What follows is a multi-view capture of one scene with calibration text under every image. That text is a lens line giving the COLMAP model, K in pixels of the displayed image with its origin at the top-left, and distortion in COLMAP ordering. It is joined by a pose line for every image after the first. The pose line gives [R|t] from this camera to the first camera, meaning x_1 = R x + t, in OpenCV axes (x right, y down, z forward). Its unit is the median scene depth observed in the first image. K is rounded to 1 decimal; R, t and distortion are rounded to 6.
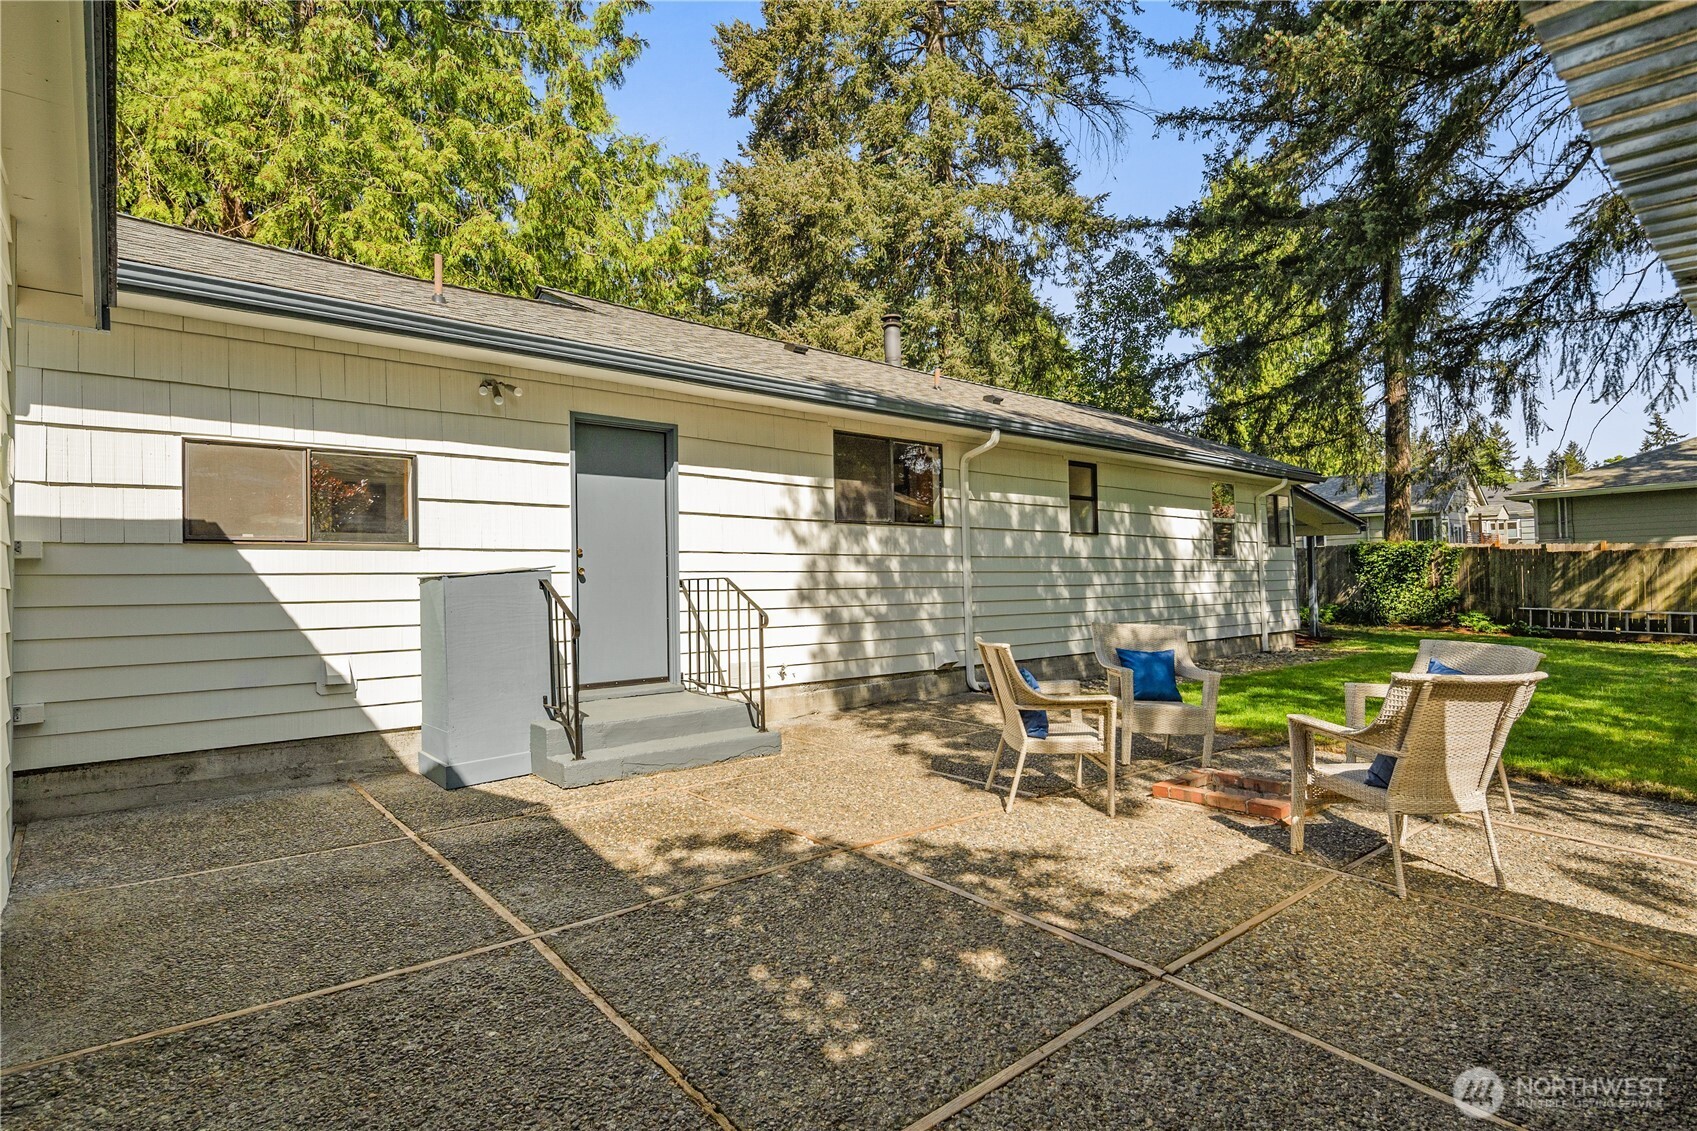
lens RADIAL K [[857.9, 0, 853.0], [0, 857.9, 600.3], [0, 0, 1]] dist [0.001752, -0.000039]
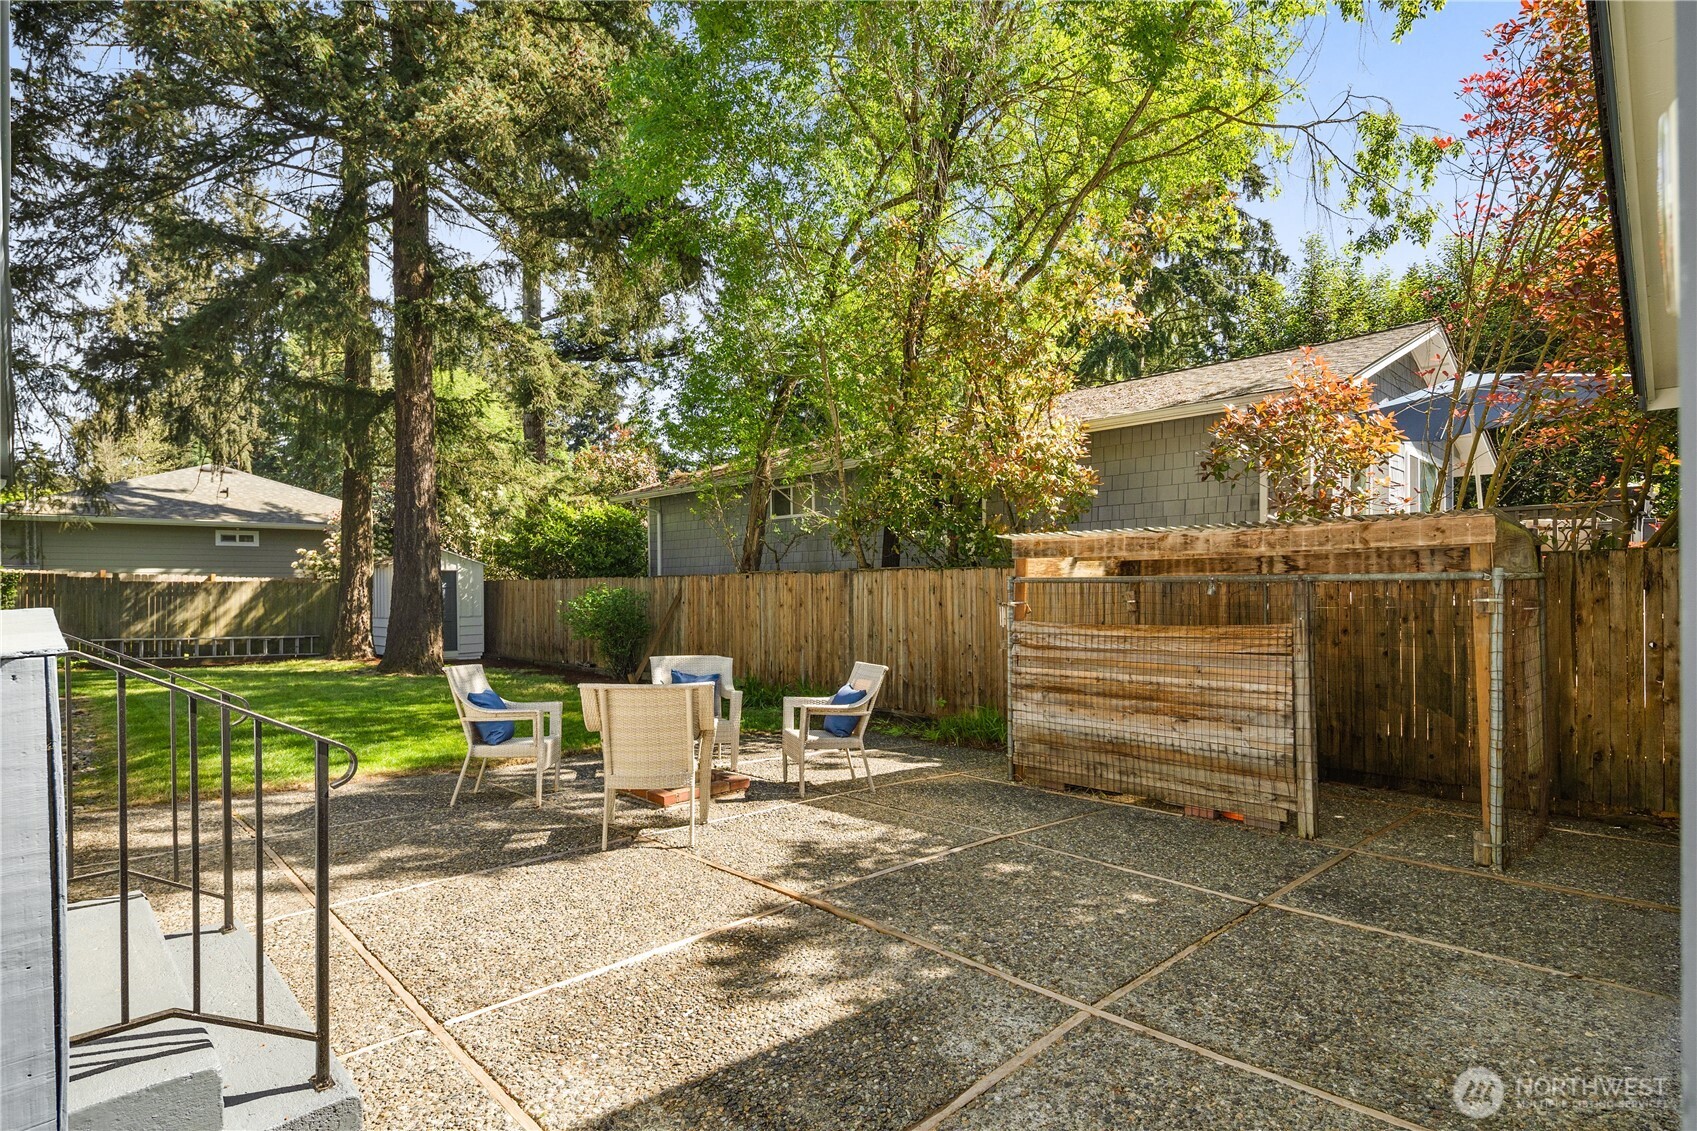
lens RADIAL K [[857.9, 0, 853.0], [0, 857.9, 600.3], [0, 0, 1]] dist [0.001752, -0.000039]
pose [[-0.089099, 0.001102, 0.996022, -0.996242], [0.028288, 0.999599, 0.001424, -0.050292], [-0.995621, 0.028302, -0.089095, 1.029442]]
